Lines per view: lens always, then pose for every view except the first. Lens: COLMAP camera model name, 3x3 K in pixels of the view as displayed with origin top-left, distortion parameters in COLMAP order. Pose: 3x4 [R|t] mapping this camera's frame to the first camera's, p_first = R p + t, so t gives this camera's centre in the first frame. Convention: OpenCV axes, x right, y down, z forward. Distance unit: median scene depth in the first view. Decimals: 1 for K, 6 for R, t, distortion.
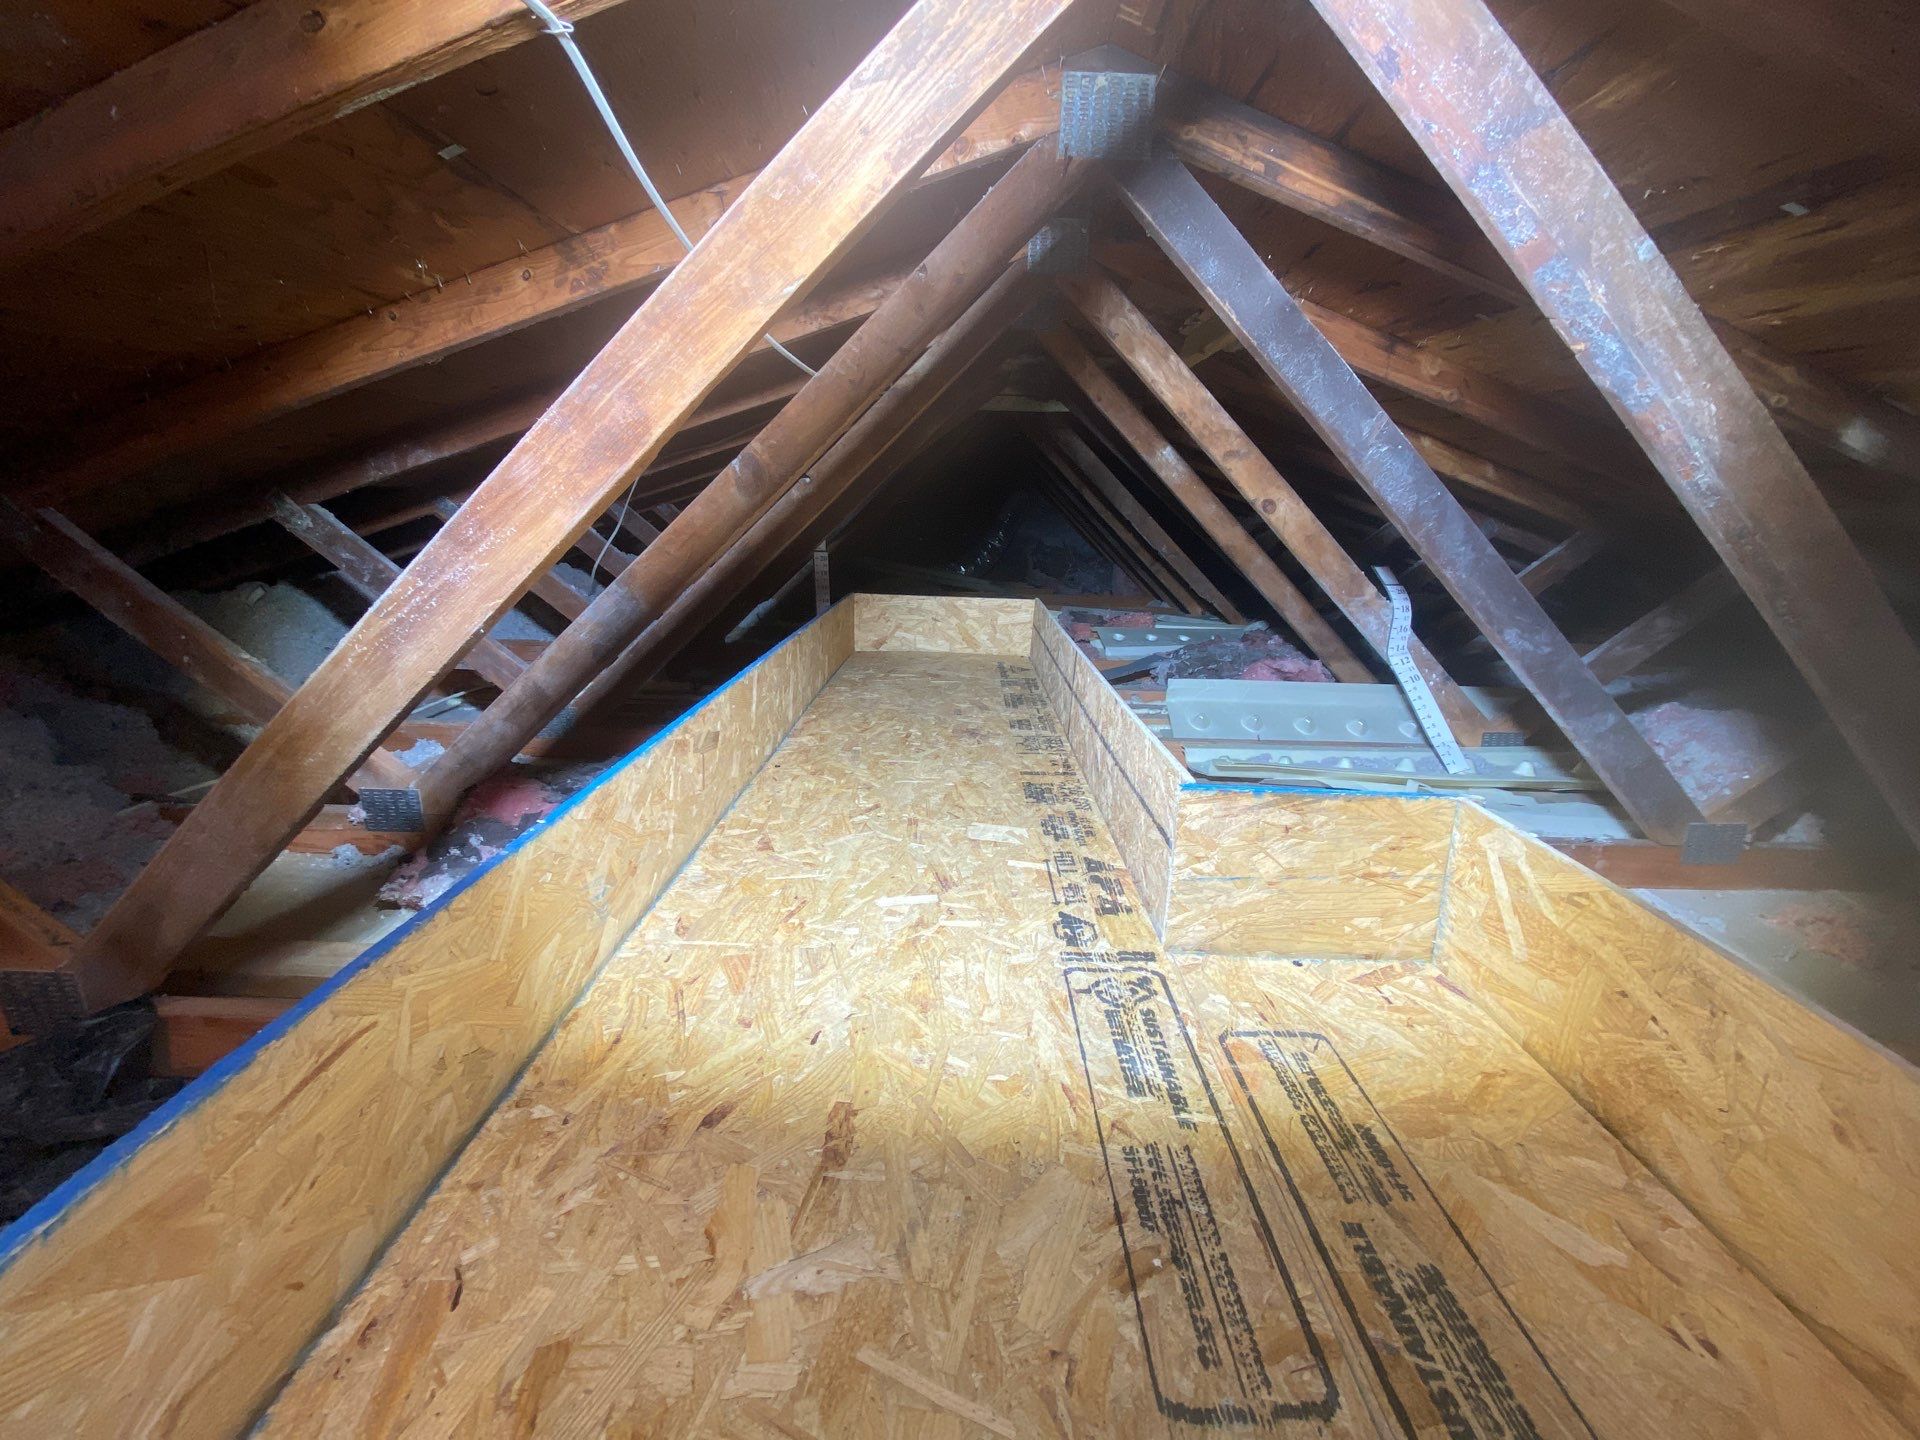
lens RADIAL K [[773.7, 0, 959.6], [0, 773.7, 718.4], [0, 0, 1]] dist [0.009574, -0.015603]
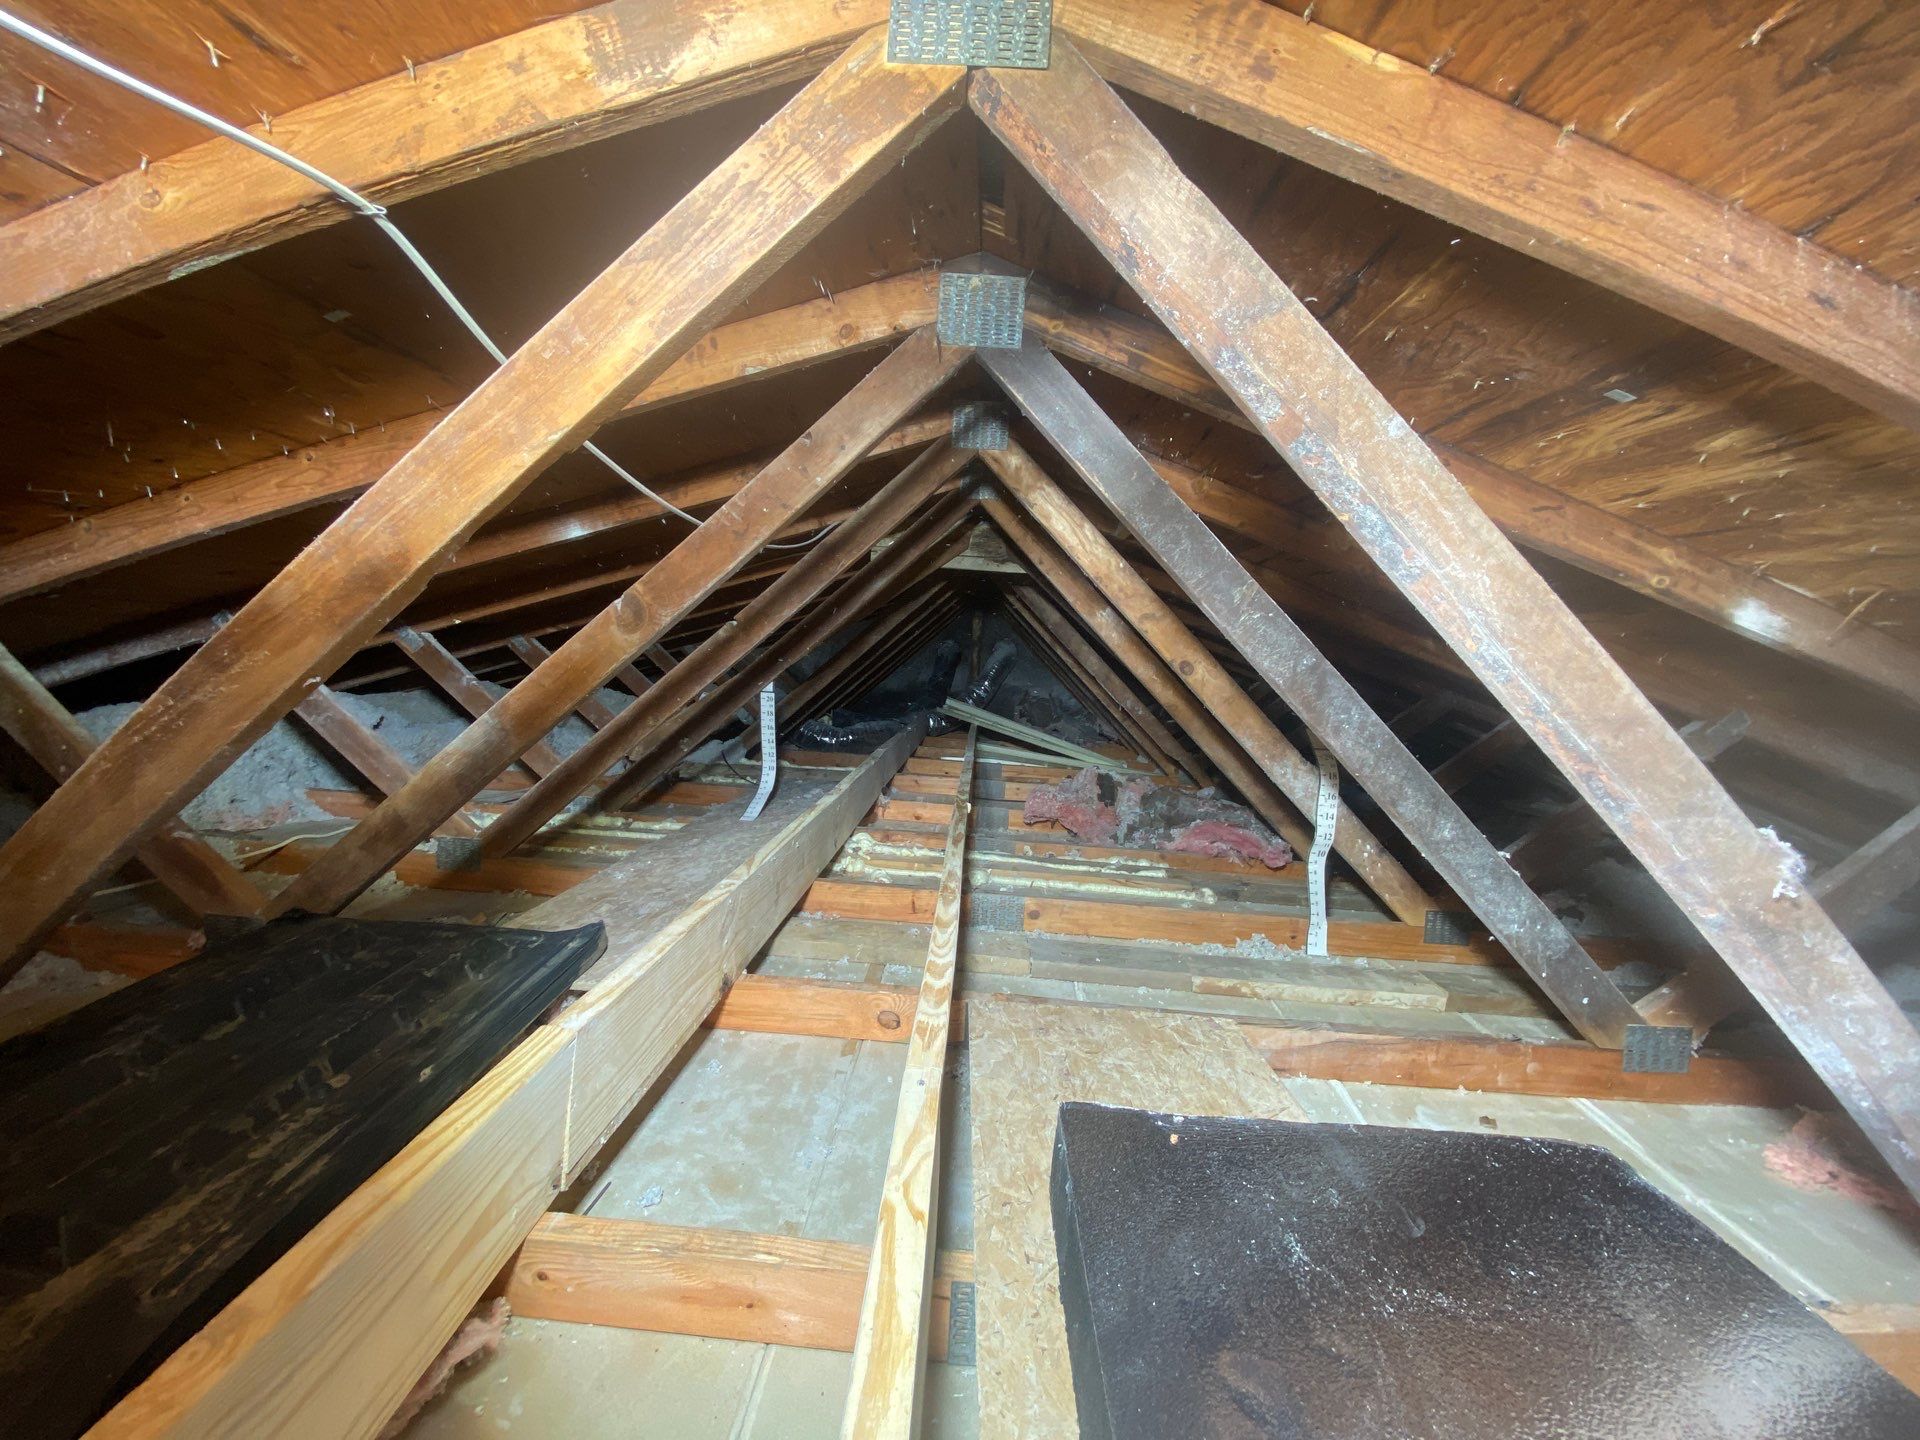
lens RADIAL K [[774.8, 0, 960.0], [0, 774.8, 720.0], [0, 0, 1]] dist [0.006450, -0.014198]
pose [[0.998816, 0.043658, -0.021480, 0.327094], [-0.046915, 0.981176, -0.187328, -0.016852], [0.012897, 0.188114, 0.982062, 0.061602]]
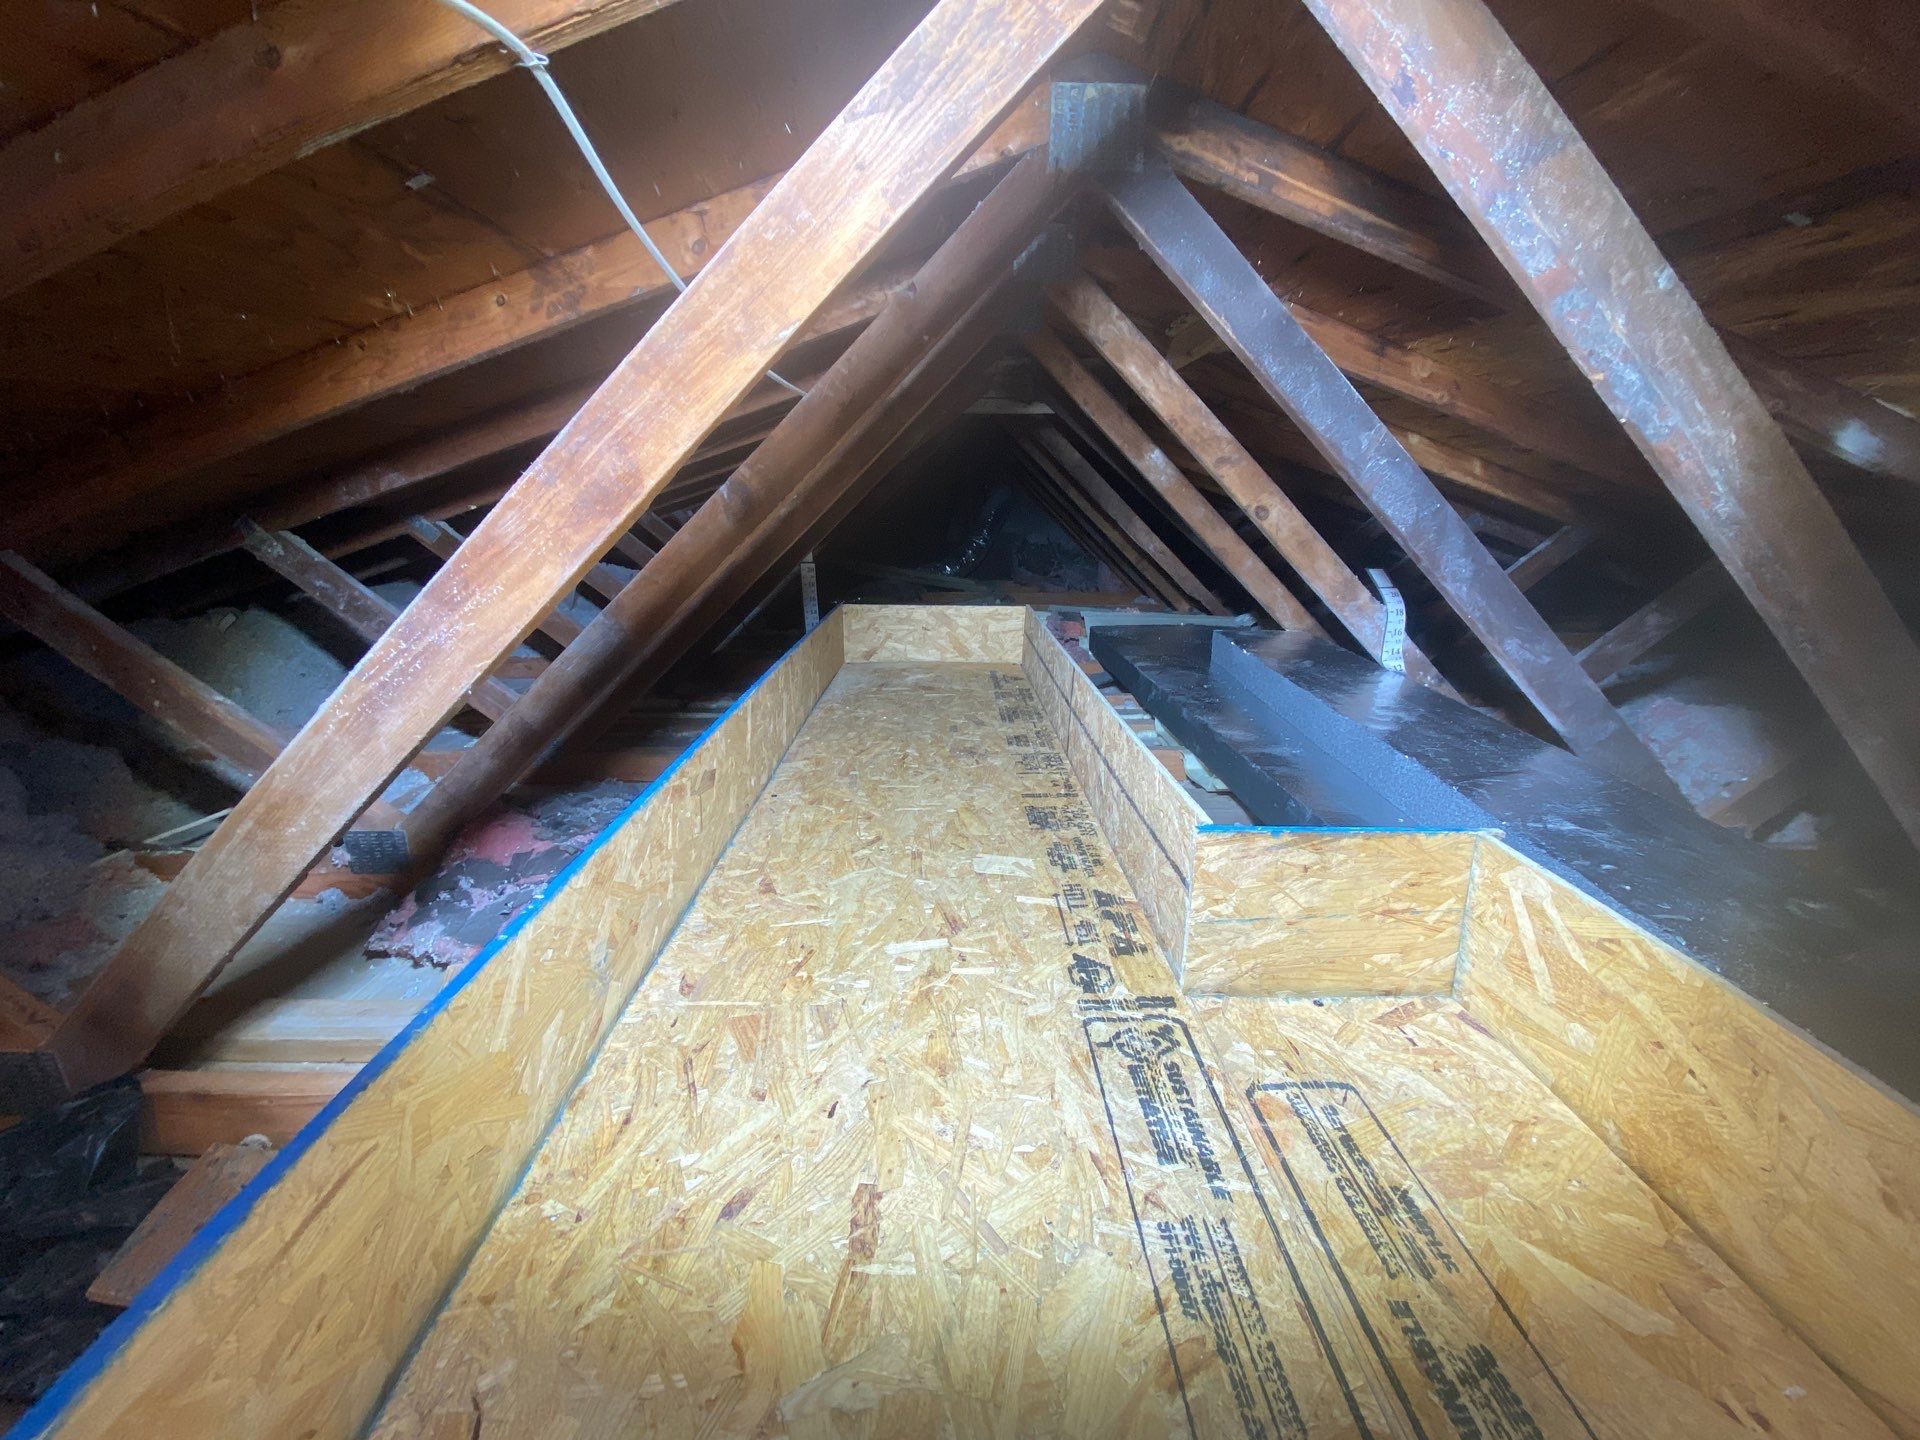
lens RADIAL K [[774.8, 0, 960.0], [0, 774.8, 720.0], [0, 0, 1]] dist [0.006450, -0.014198]
pose [[0.999493, -0.025928, 0.018452, -0.031061], [0.025736, 0.999613, 0.010585, -0.074712], [-0.018719, -0.010105, 0.999774, 0.033127]]
